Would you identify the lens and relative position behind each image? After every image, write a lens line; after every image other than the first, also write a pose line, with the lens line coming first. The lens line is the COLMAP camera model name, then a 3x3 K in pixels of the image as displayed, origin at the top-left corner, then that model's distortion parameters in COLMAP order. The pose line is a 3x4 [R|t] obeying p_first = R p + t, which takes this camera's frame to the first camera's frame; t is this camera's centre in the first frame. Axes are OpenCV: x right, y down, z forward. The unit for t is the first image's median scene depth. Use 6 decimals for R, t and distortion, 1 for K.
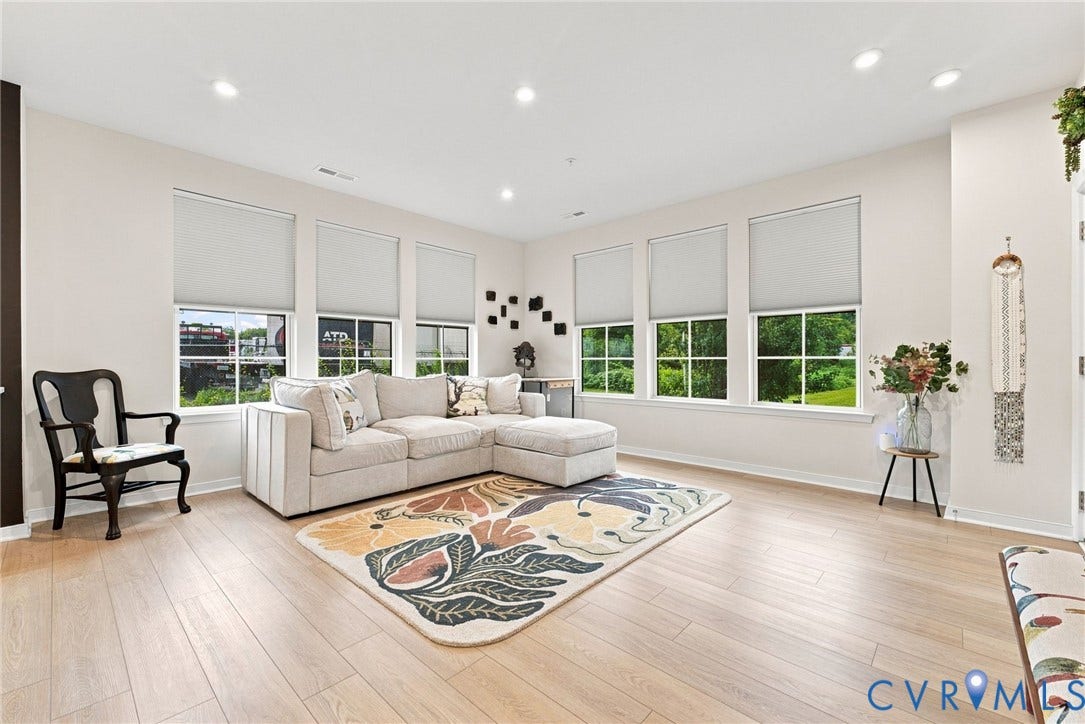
lens RADIAL K [[454.6, 0, 516.9], [0, 454.6, 356.0], [0, 0, 1]] dist [-0.001081, 0.016099]
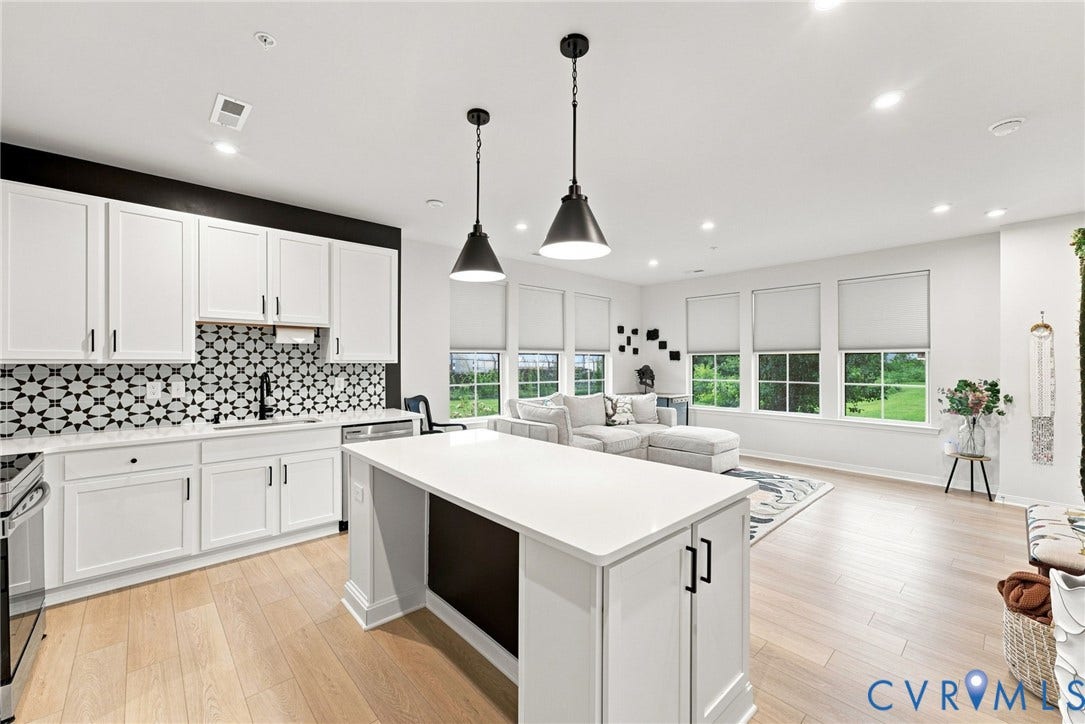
lens RADIAL K [[438.4, 0, 542.5], [0, 438.4, 362.0], [0, 0, 1]] dist [0.000709, 0.024499]
pose [[0.998871, 0.000674, -0.047508, -0.343101], [-0.000339, 0.999975, 0.007072, -0.079186], [0.047512, -0.007048, 0.998846, -0.388526]]
